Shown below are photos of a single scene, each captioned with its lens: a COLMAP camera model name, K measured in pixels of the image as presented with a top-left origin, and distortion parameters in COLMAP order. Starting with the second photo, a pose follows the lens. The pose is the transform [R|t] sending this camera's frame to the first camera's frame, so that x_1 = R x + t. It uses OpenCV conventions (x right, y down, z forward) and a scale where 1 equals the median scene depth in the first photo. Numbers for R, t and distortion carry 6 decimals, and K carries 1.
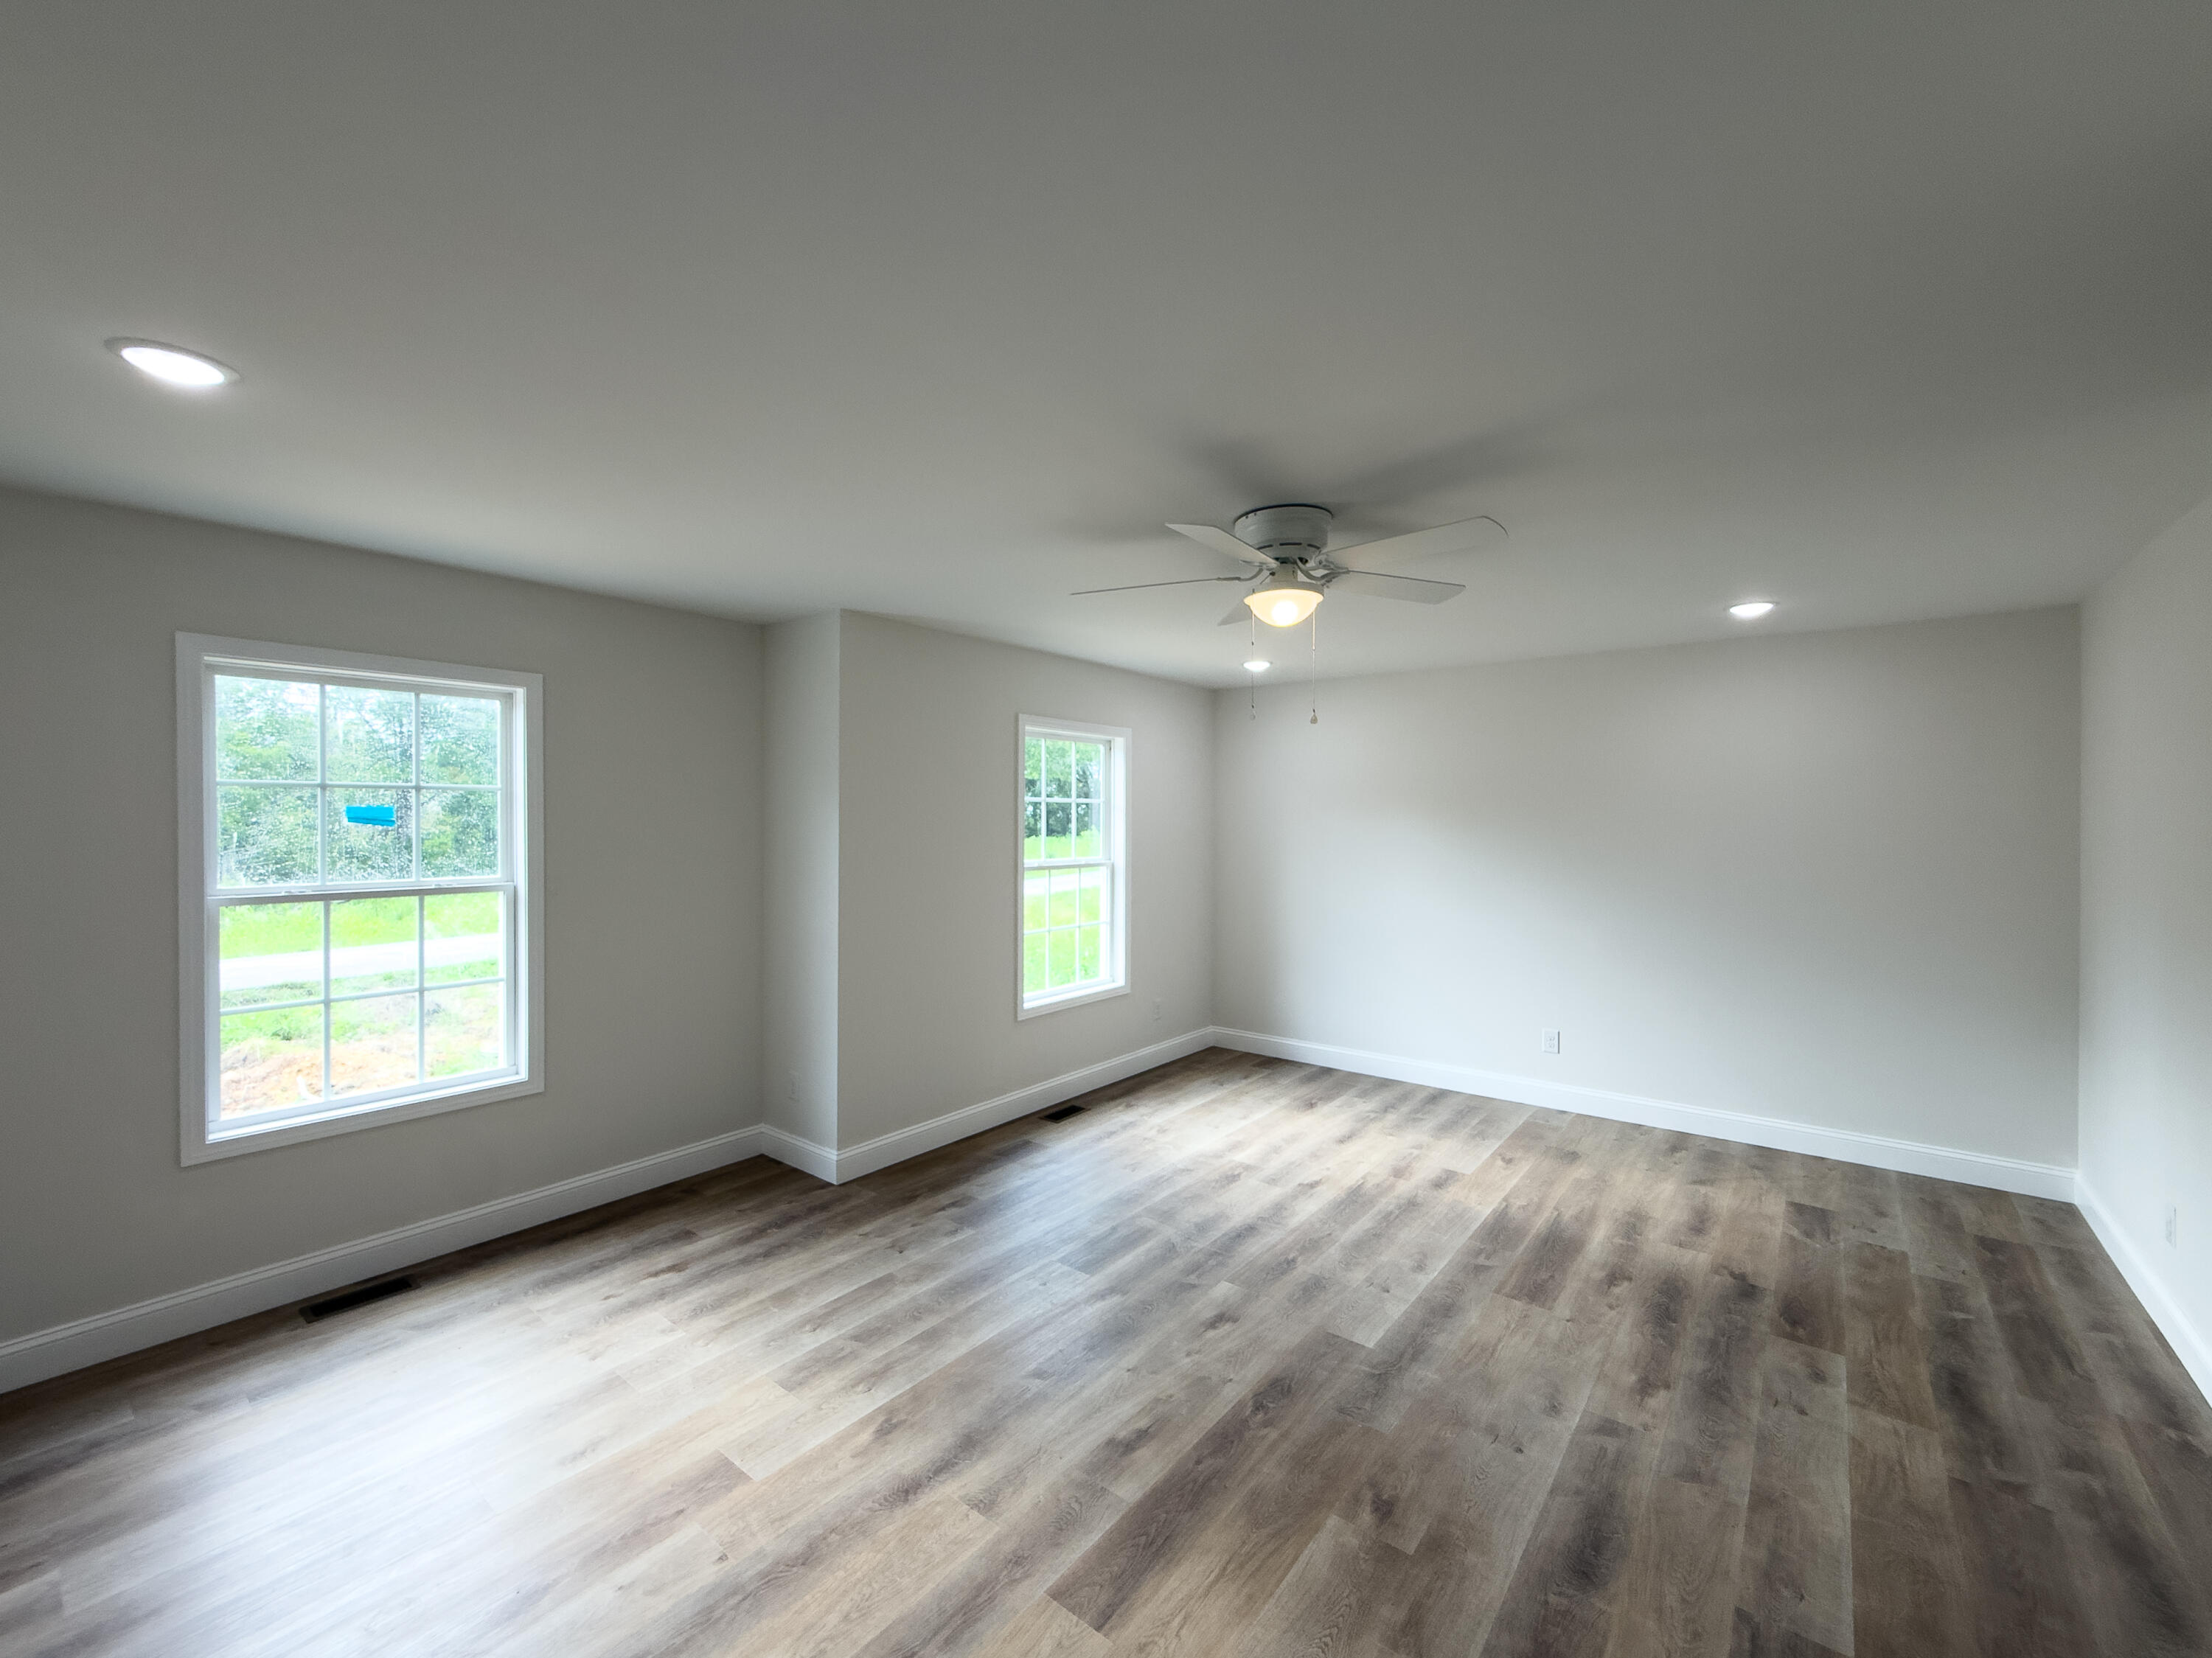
lens RADIAL K [[900.9, 0, 1106.8], [0, 900.9, 822.2], [0, 0, 1]] dist [0.001262, 0.000227]
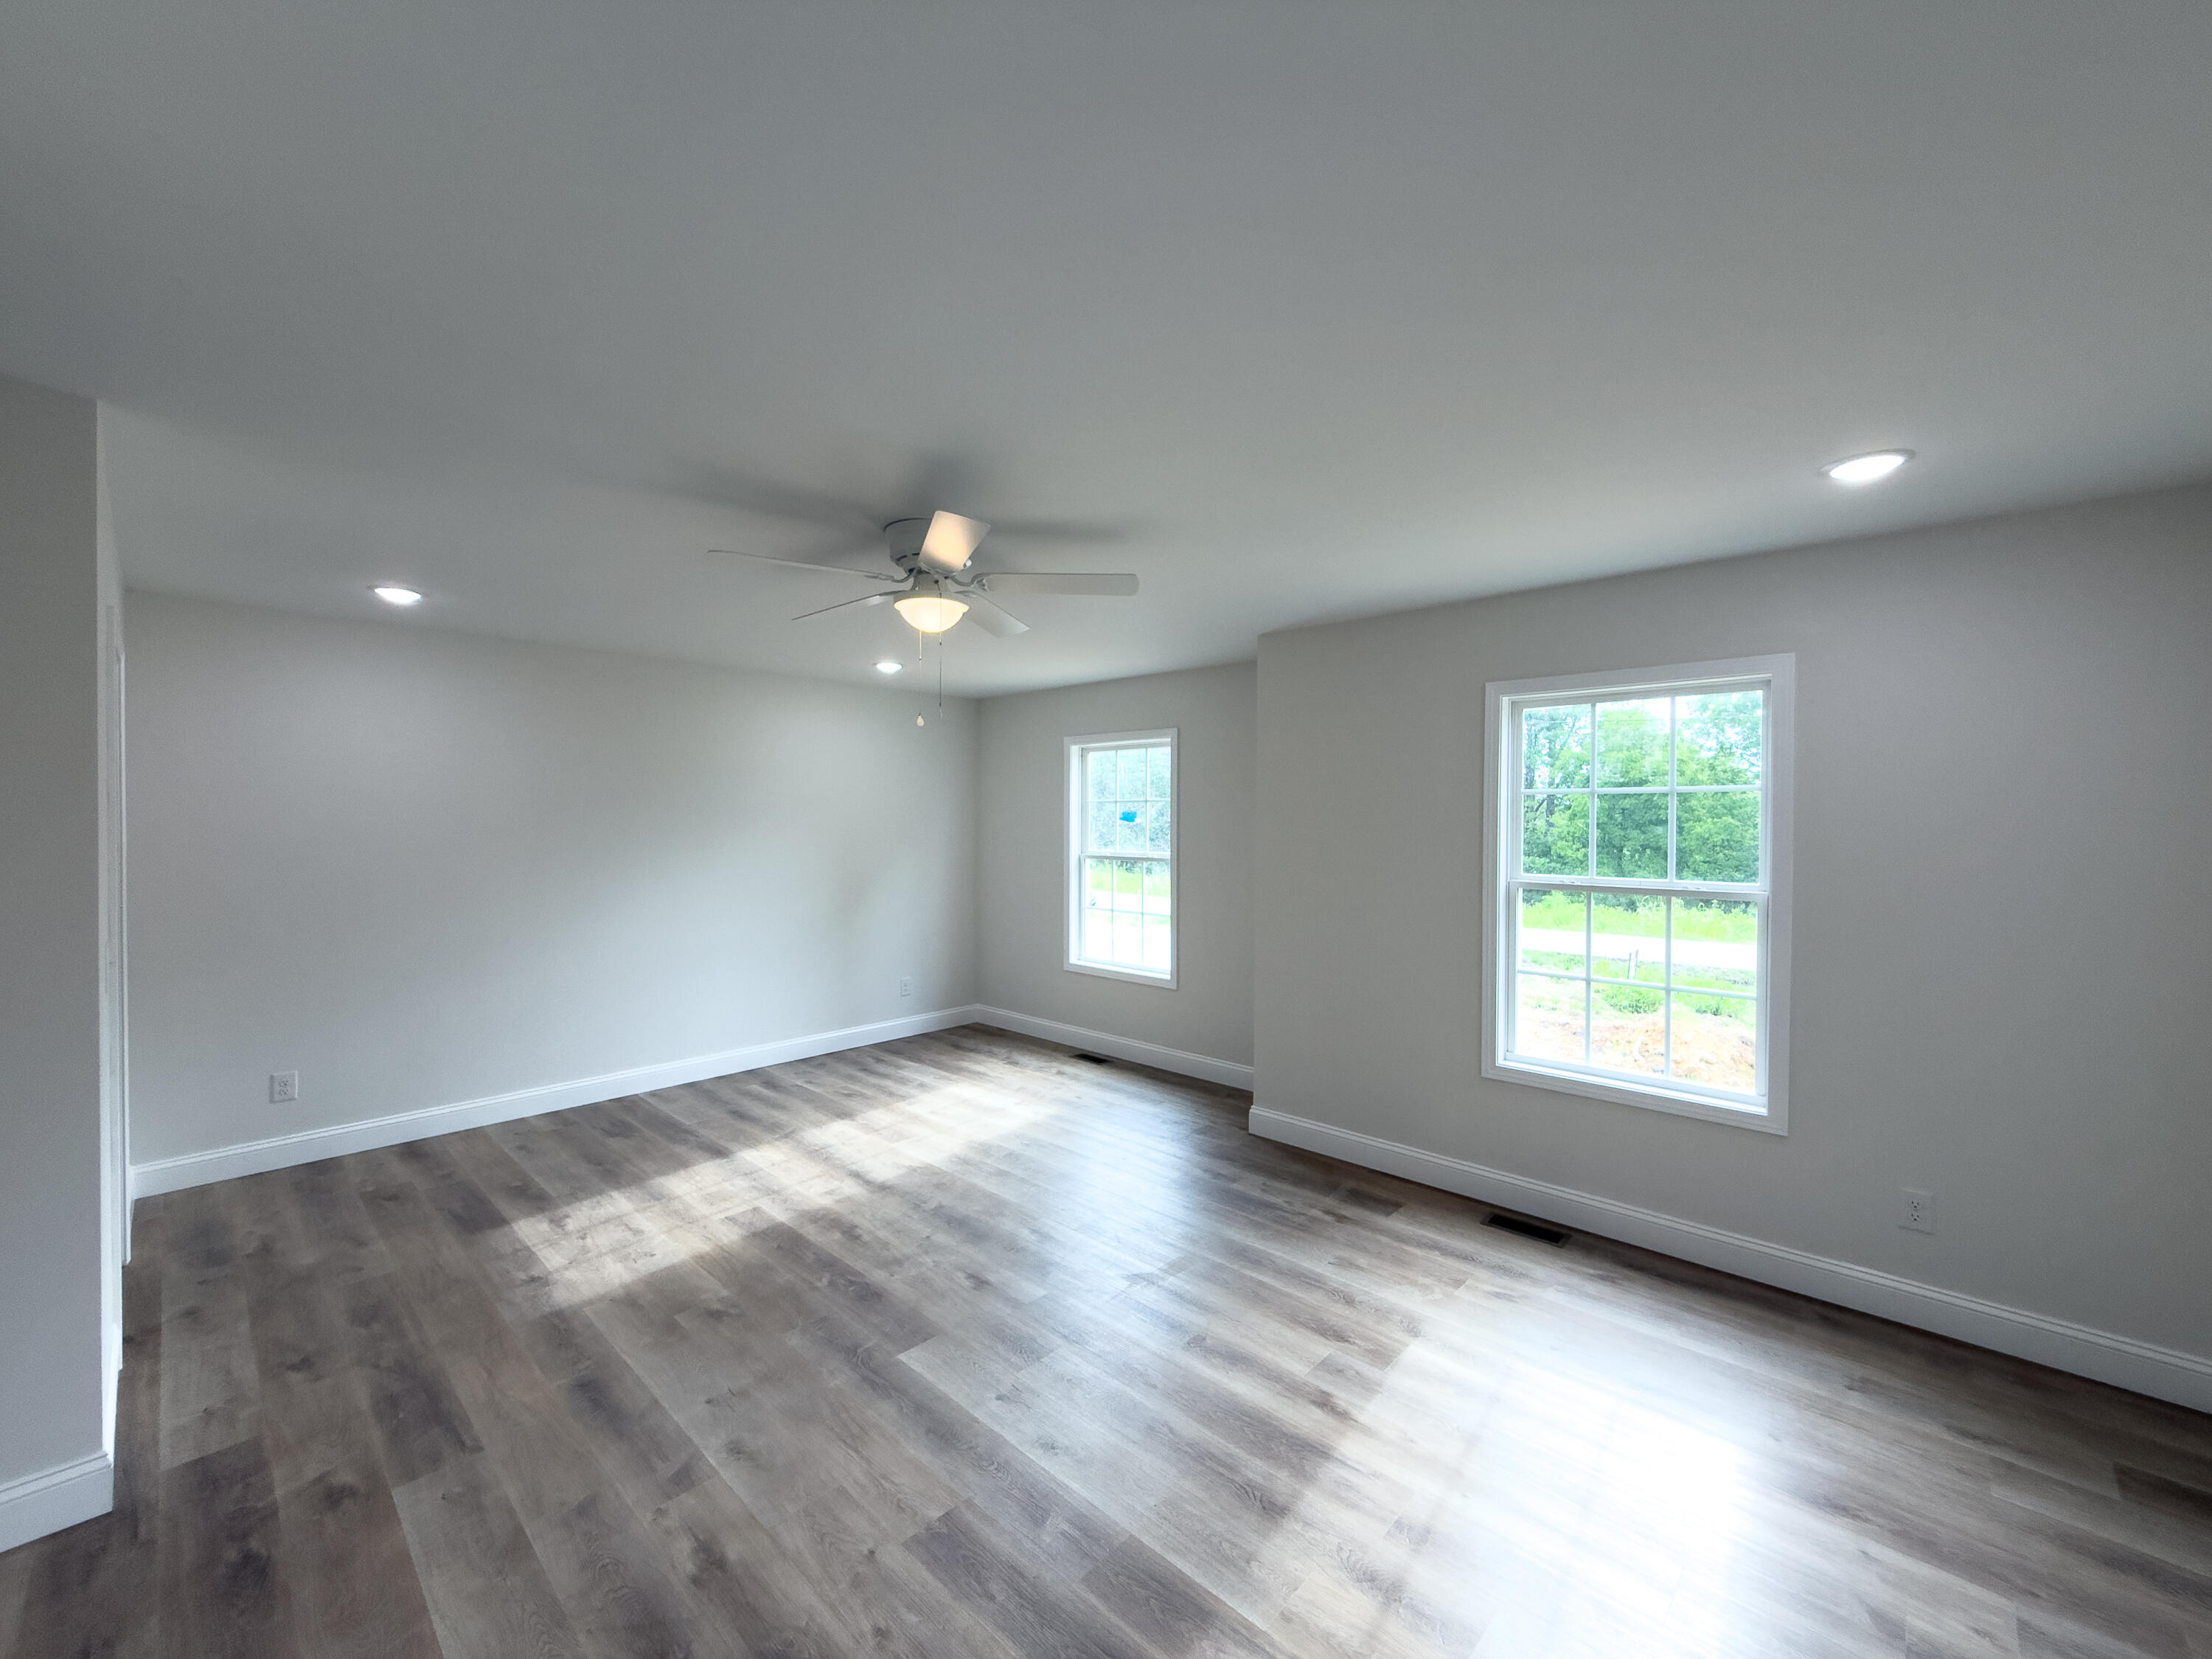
lens RADIAL K [[883.4, 0, 1103.1], [0, 883.4, 830.1], [0, 0, 1]] dist [-0.000971, 0.000234]
pose [[-0.080010, 0.007794, -0.996764, 1.183819], [-0.009867, 0.999914, 0.008611, 0.005092], [0.996745, 0.010524, -0.079926, 1.252620]]
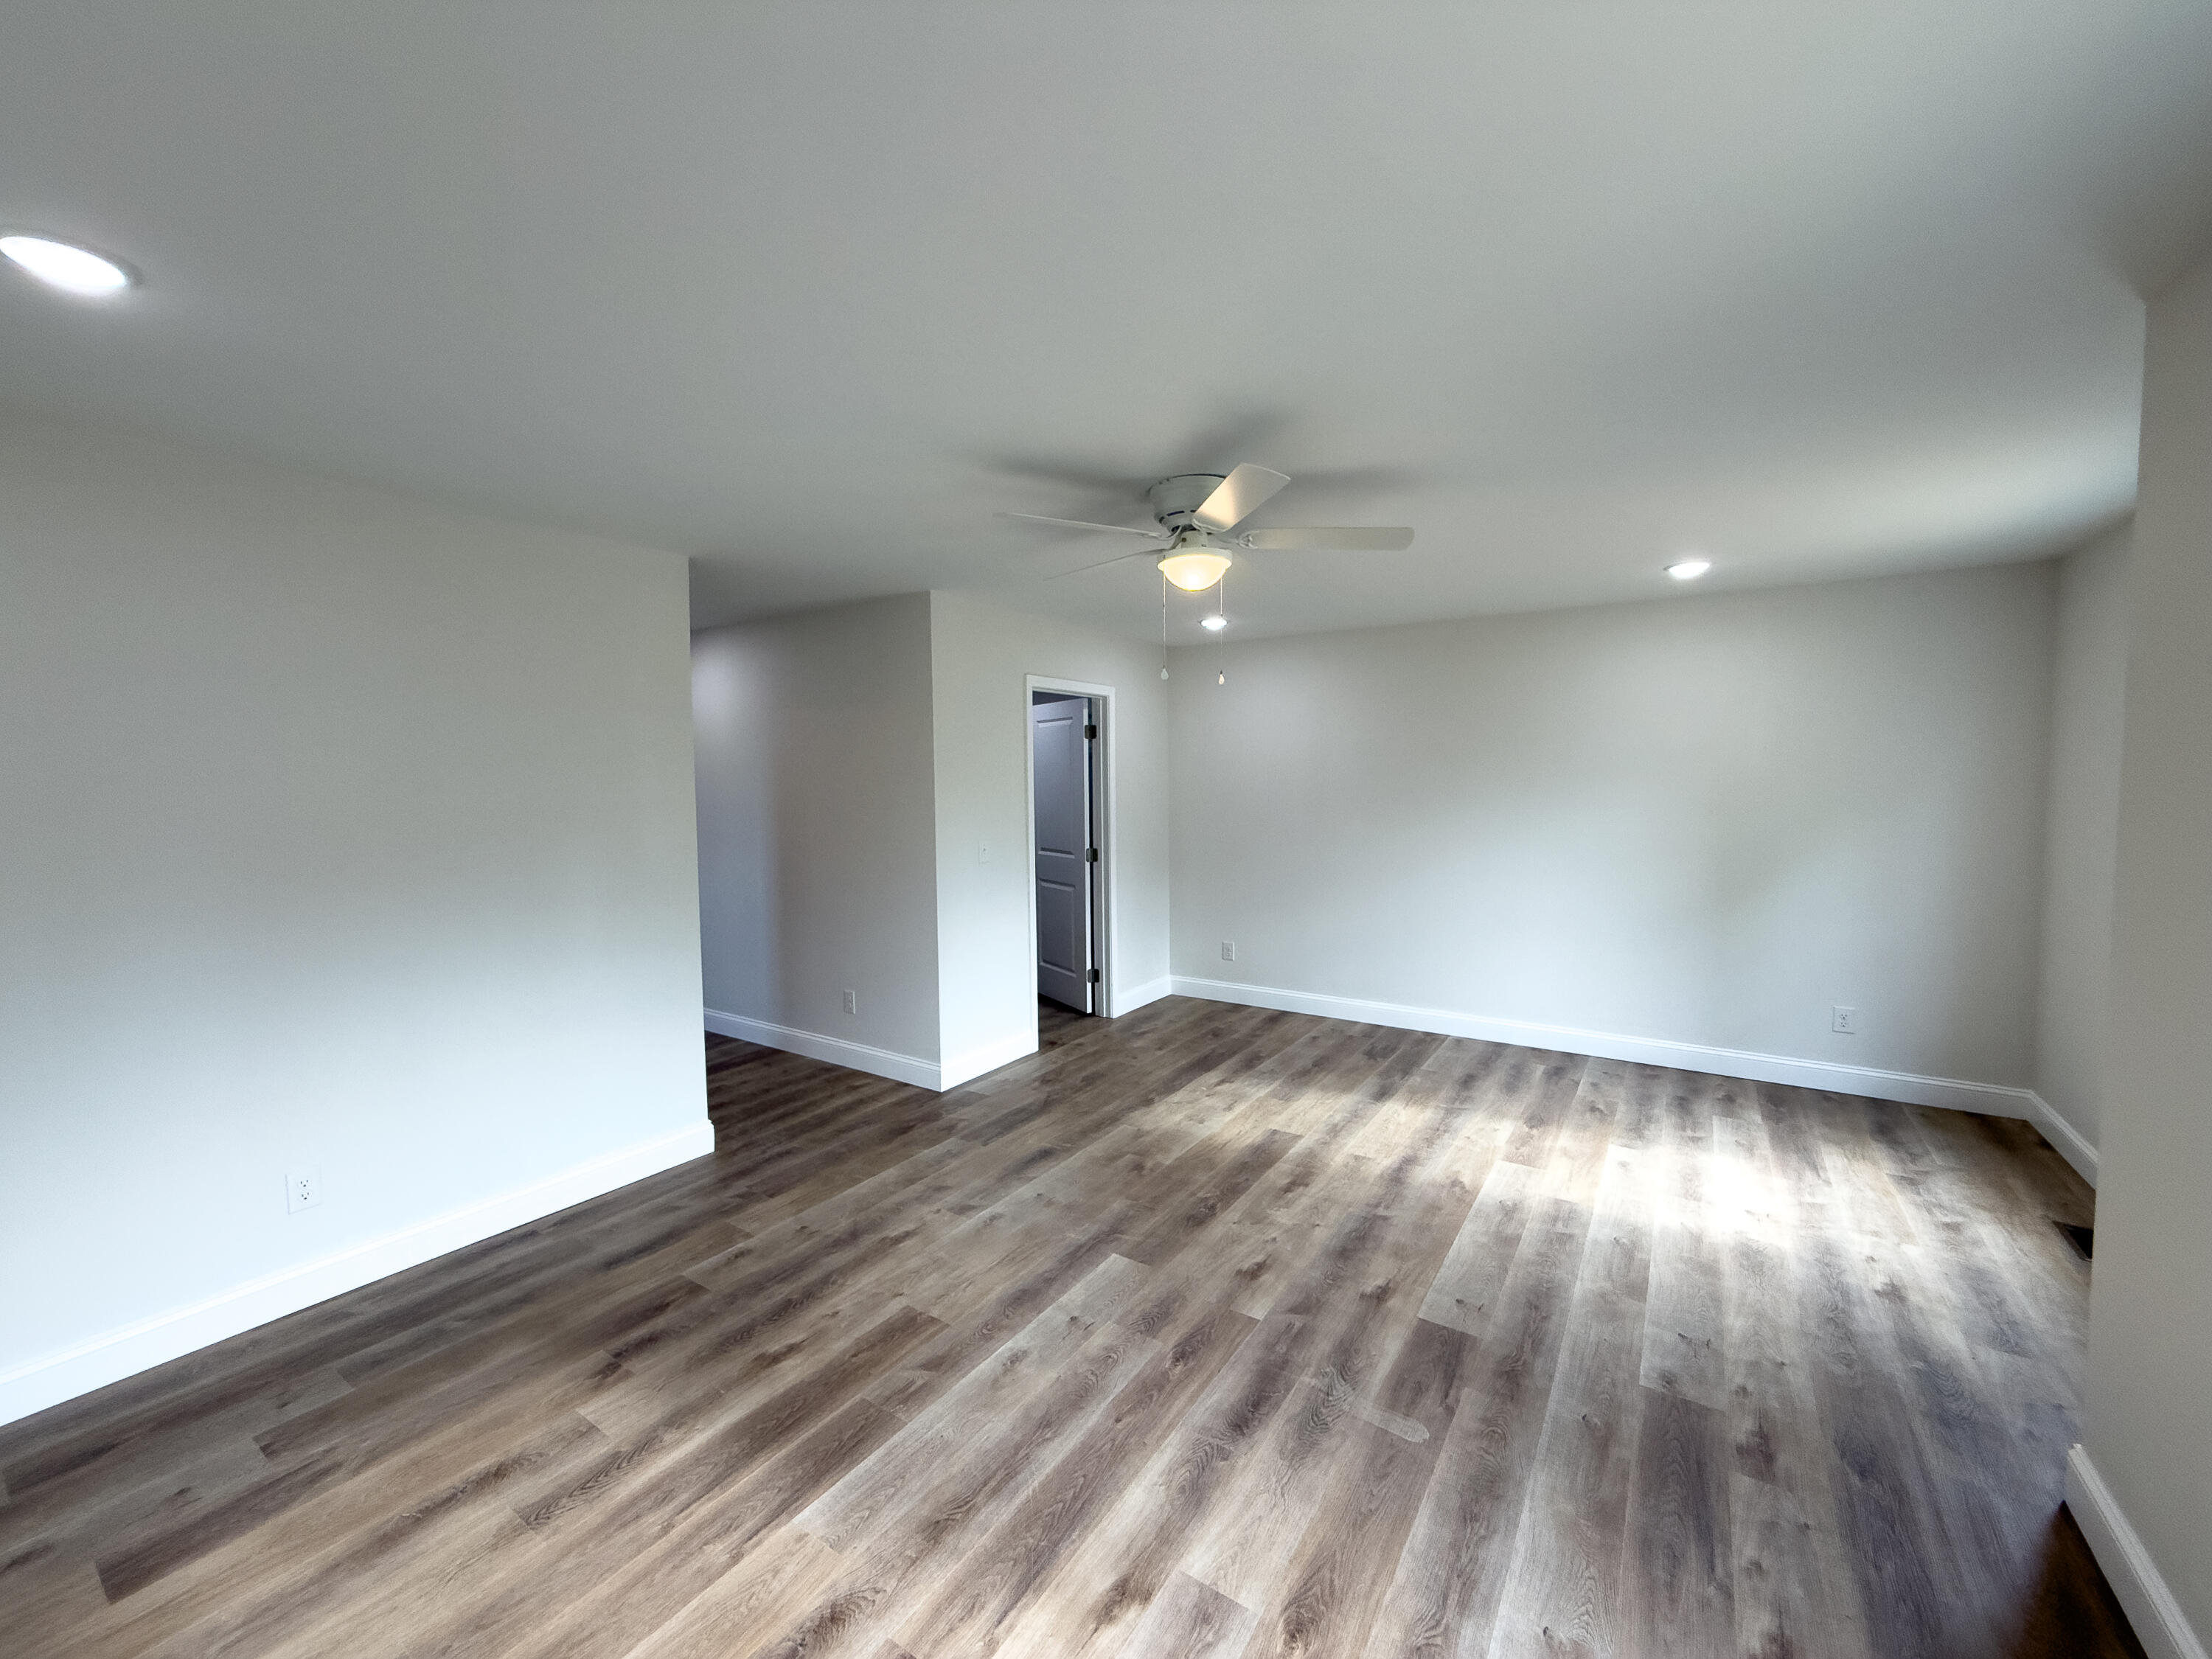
lens RADIAL K [[889.8, 0, 1101.8], [0, 889.8, 828.4], [0, 0, 1]] dist [0.001235, 0.000082]
pose [[-0.996758, 0.009688, -0.079874, 0.378273], [0.004490, 0.997875, 0.065000, -0.007912], [0.080334, 0.064430, -0.994683, 1.987766]]
